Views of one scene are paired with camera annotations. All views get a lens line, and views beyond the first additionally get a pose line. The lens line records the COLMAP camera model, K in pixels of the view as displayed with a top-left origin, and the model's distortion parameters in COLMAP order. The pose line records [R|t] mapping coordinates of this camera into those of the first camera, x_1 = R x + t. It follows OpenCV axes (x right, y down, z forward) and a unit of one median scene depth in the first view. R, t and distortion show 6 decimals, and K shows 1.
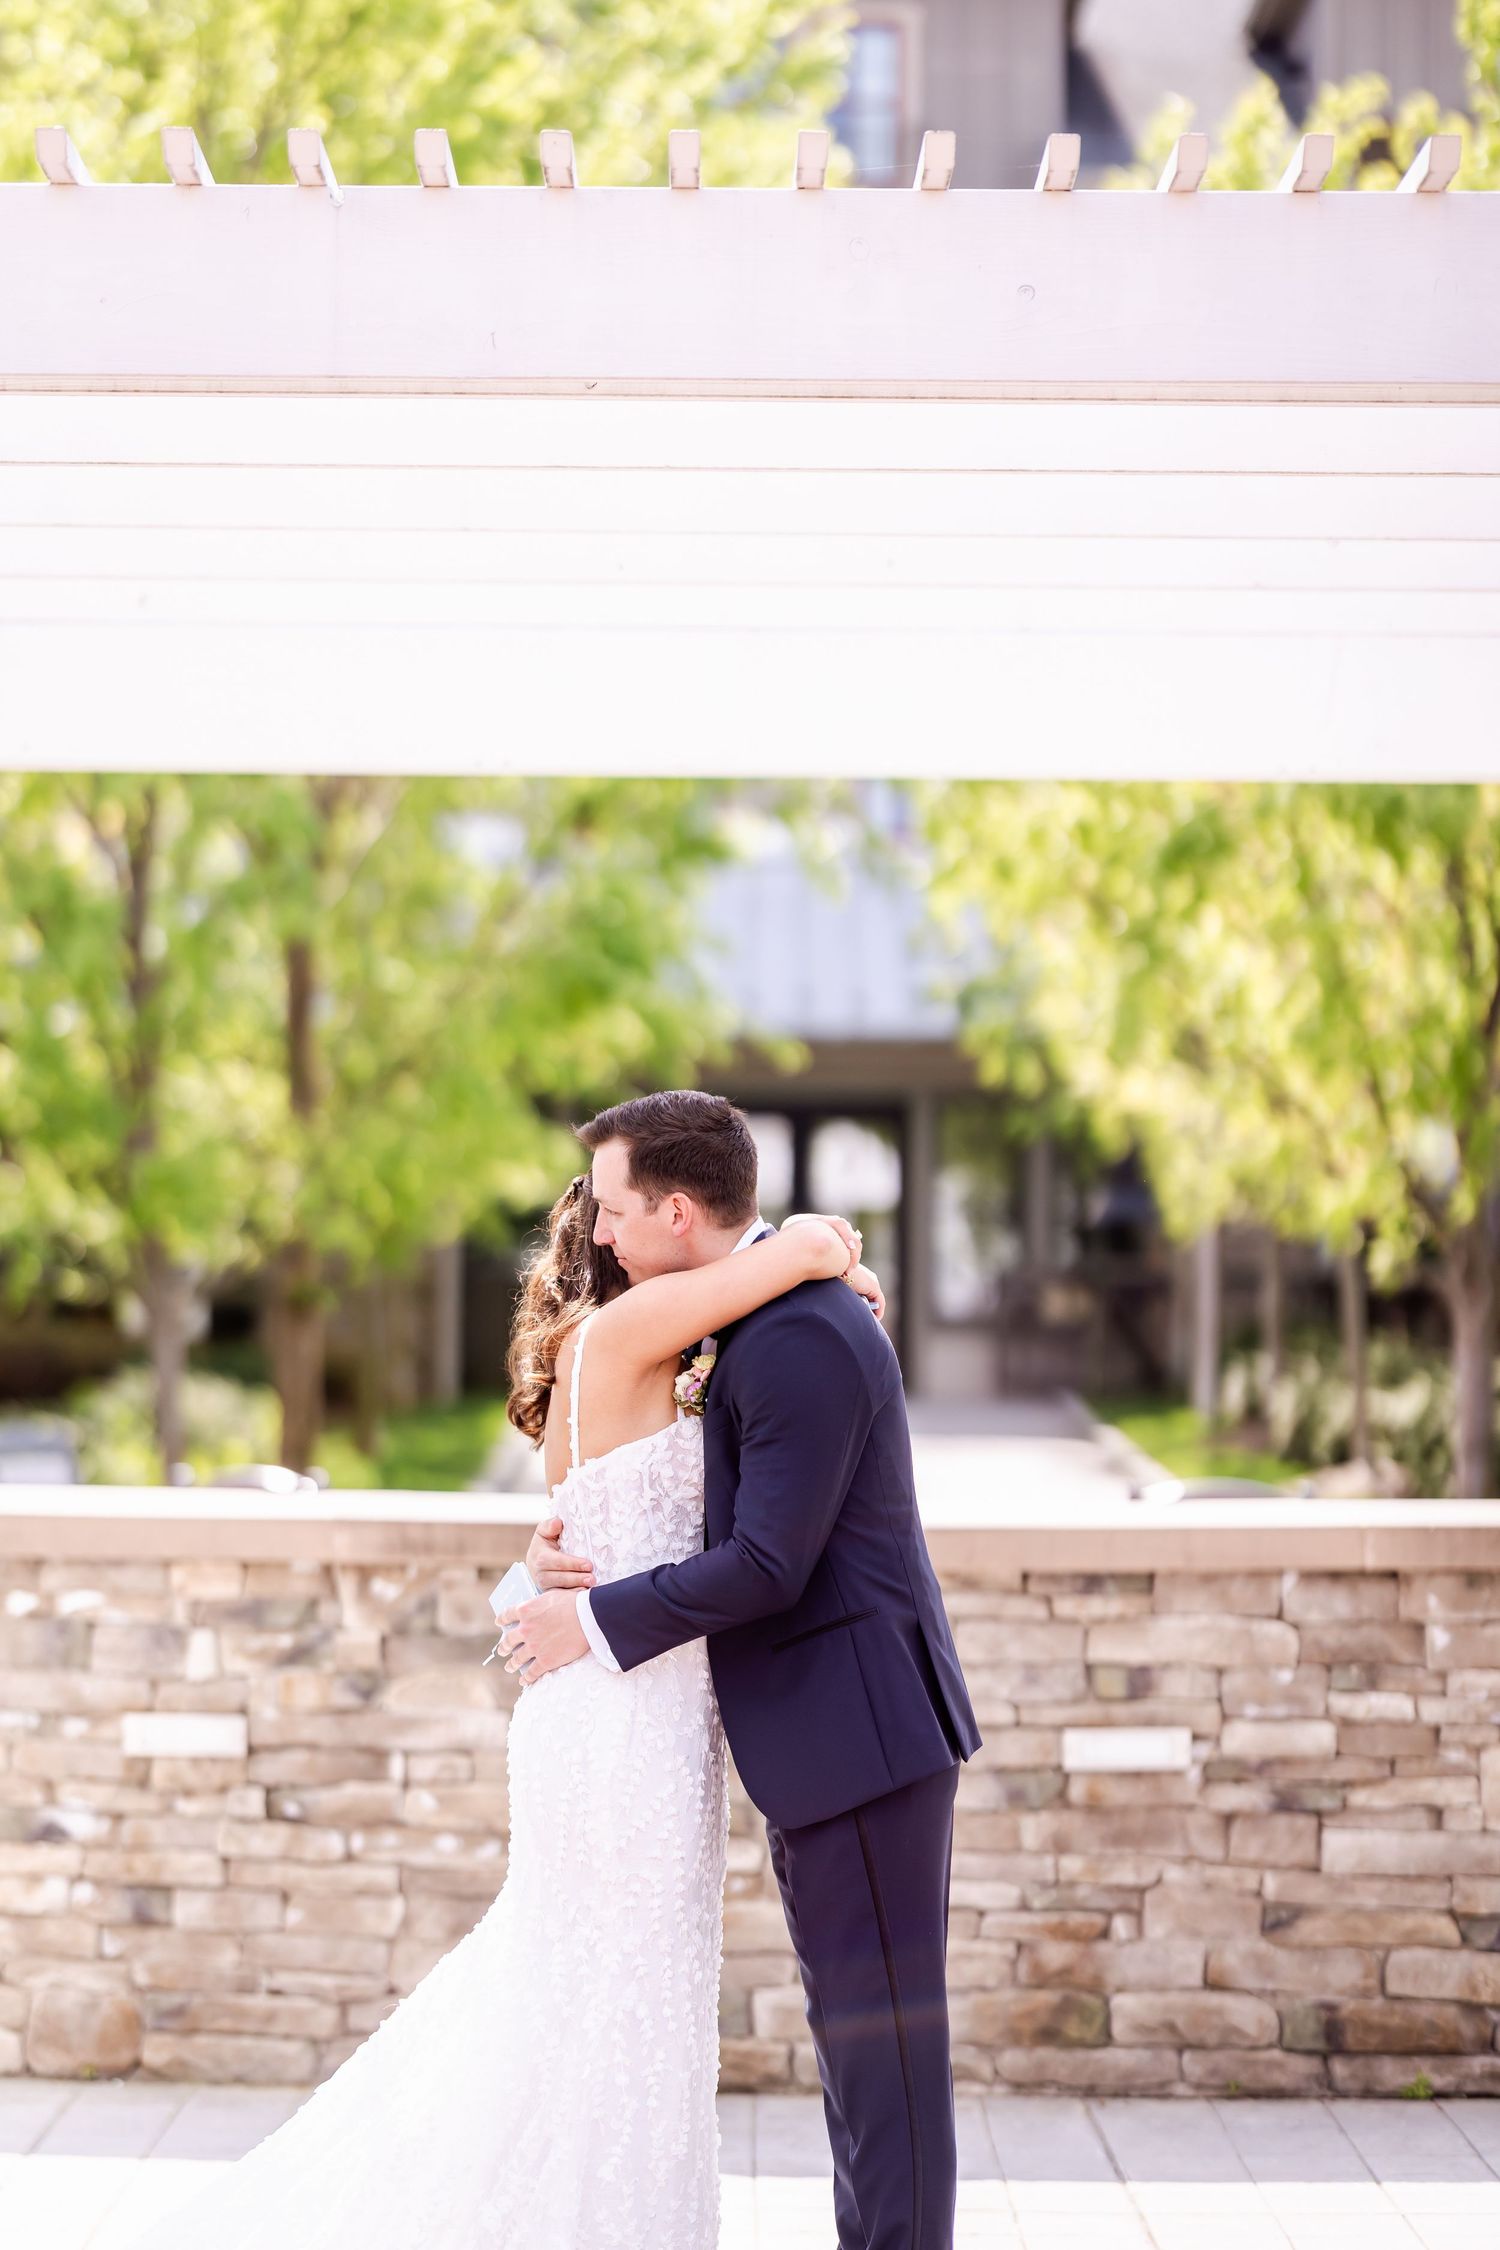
lens RADIAL K [[5624.8, 0, 780.3], [0, 5624.8, 1246.5], [0, 0, 1]] dist [0.005063, 0.695629]
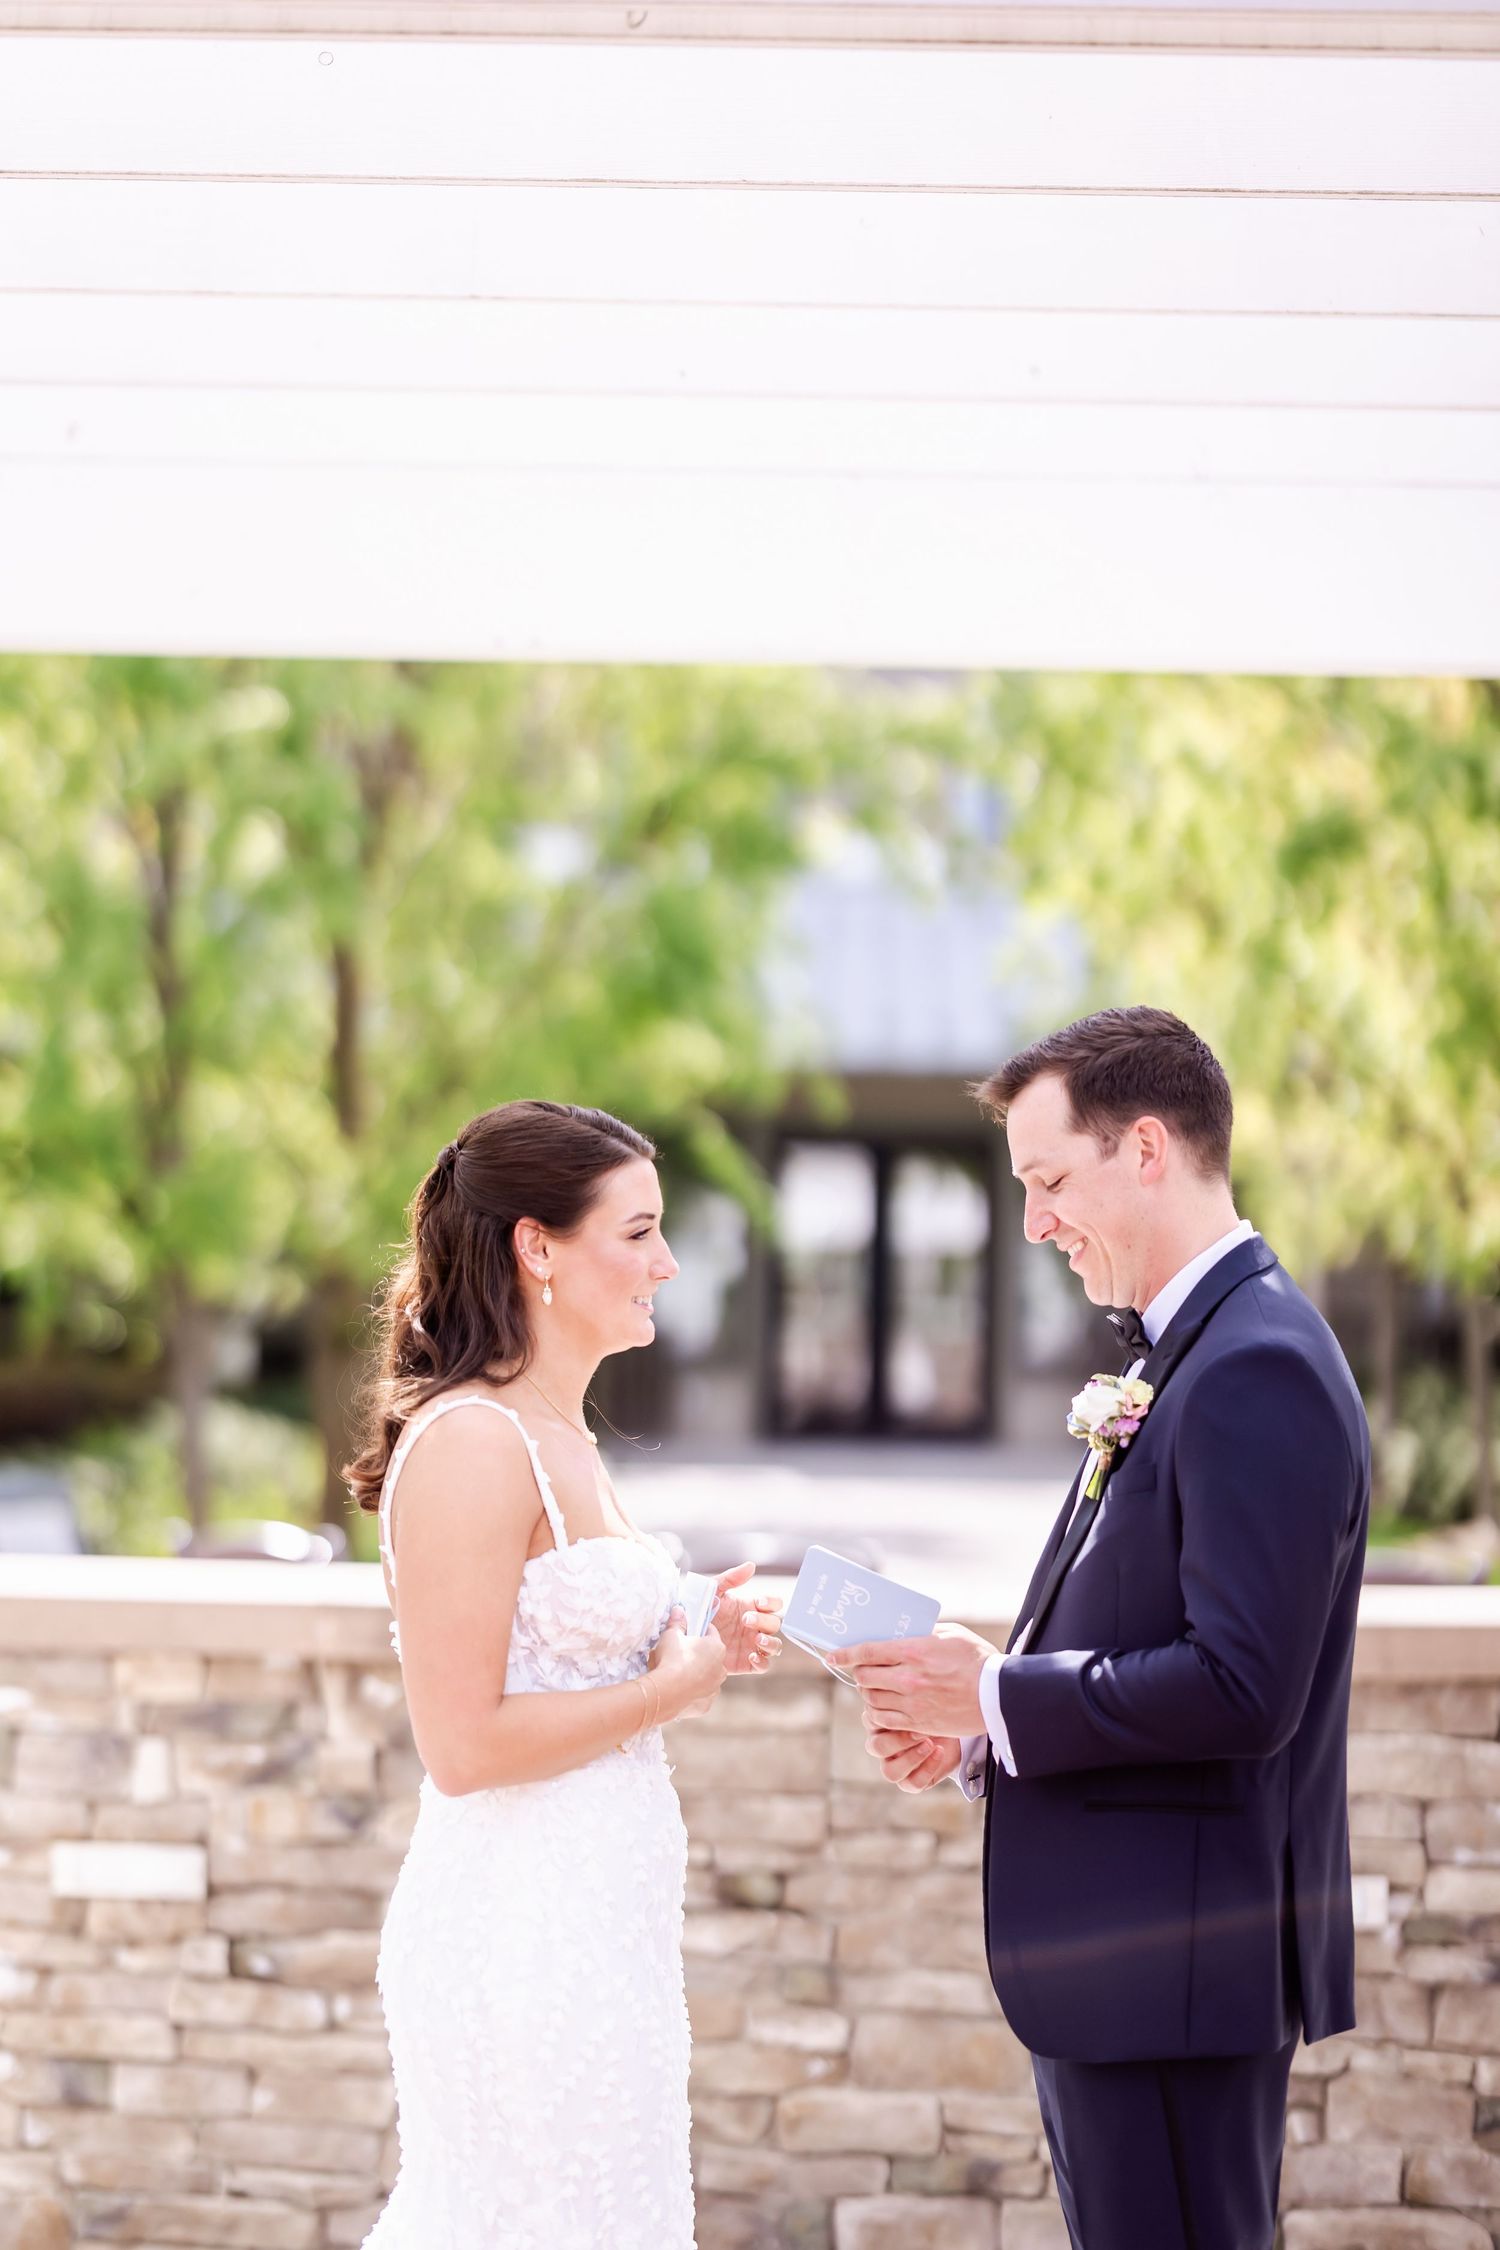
lens RADIAL K [[5624.8, 0, 780.3], [0, 5624.8, 1246.5], [0, 0, 1]] dist [0.005063, 0.695629]
pose [[0.999870, 0.009182, -0.013281, -0.003181], [-0.009291, 0.999924, -0.008129, 0.003537], [0.013205, 0.008251, 0.999879, 0.198857]]
